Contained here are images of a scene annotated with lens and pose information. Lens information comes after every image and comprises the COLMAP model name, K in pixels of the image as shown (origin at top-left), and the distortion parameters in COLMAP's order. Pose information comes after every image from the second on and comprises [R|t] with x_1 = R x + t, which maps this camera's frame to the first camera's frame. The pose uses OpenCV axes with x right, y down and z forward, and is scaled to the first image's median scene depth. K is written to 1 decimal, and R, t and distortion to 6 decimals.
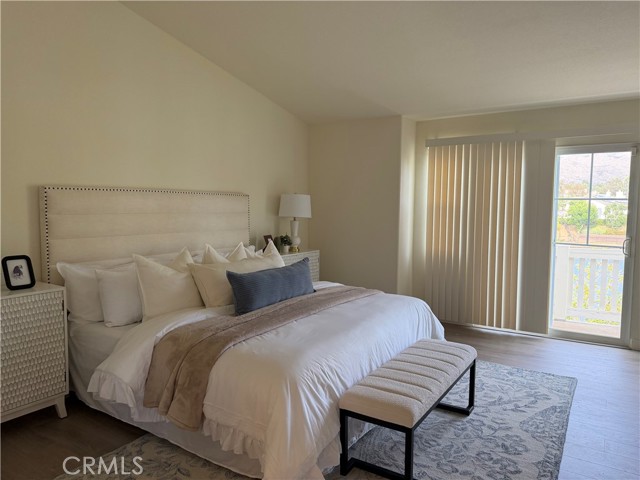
lens RADIAL K [[450.0, 0, 320.0], [0, 450.0, 240.0], [0, 0, 1]] dist [0.058757, -0.084665]
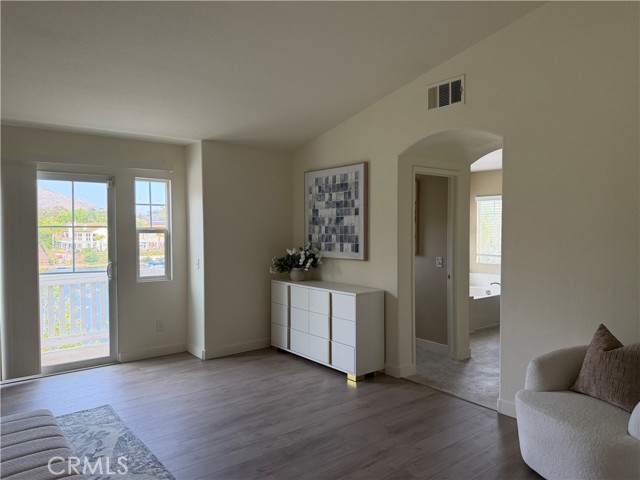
lens RADIAL K [[450.0, 0, 320.0], [0, 450.0, 240.0], [0, 0, 1]] dist [0.058757, -0.084665]
pose [[0.313526, -0.032917, 0.949009, -0.200032], [0.077871, 0.996924, 0.008853, -0.028006], [-0.946381, 0.071125, 0.315125, 0.176987]]
